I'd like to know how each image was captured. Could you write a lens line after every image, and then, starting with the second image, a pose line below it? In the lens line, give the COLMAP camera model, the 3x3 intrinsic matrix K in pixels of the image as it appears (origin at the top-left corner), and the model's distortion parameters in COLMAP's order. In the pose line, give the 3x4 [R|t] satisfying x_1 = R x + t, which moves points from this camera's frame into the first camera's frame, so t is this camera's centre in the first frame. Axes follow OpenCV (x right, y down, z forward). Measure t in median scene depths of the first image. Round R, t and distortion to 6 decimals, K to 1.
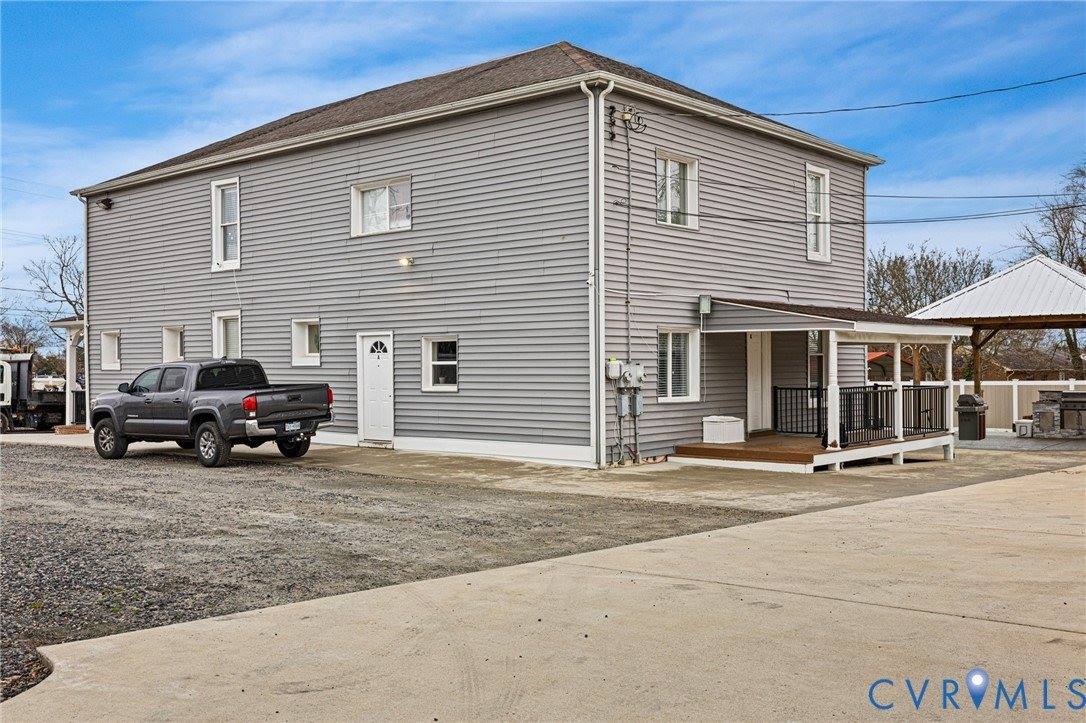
lens RADIAL K [[1122.3, 0, 539.0], [0, 1122.3, 368.6], [0, 0, 1]] dist [-0.006206, 0.000000]
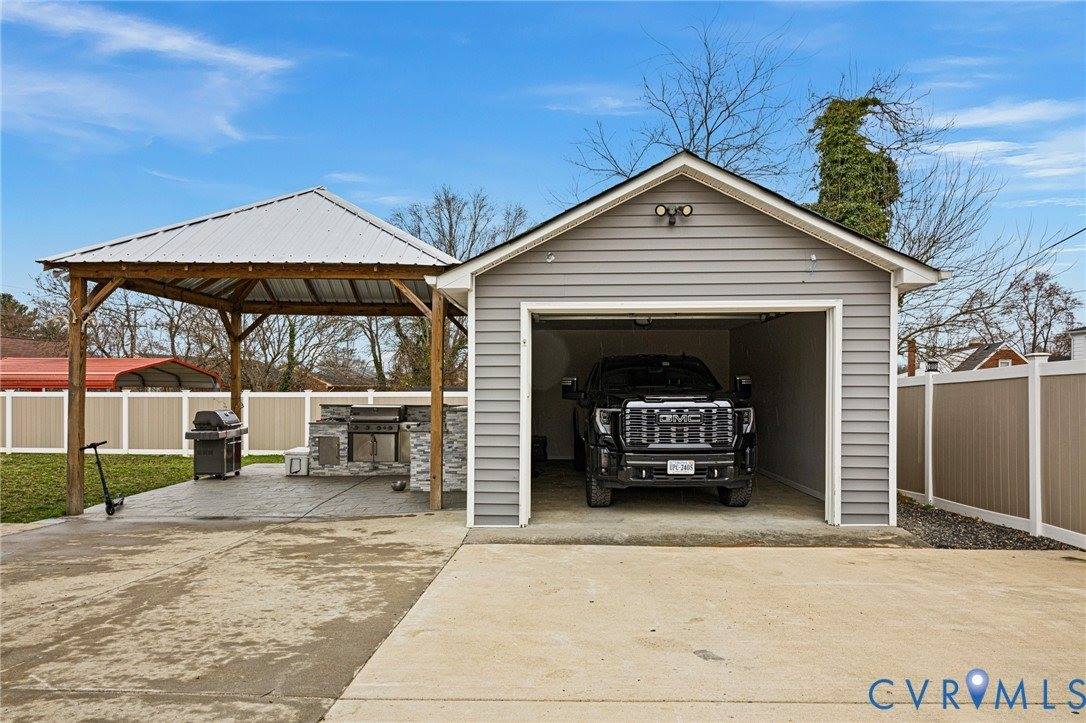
lens RADIAL K [[745.2, 0, 546.3], [0, 745.2, 371.4], [0, 0, 1]] dist [-0.000178, 0.002546]
pose [[0.789547, 0.024813, 0.613188, 0.278279], [-0.011357, 0.999602, -0.025826, 0.009572], [-0.613585, 0.013427, 0.789515, 0.562572]]
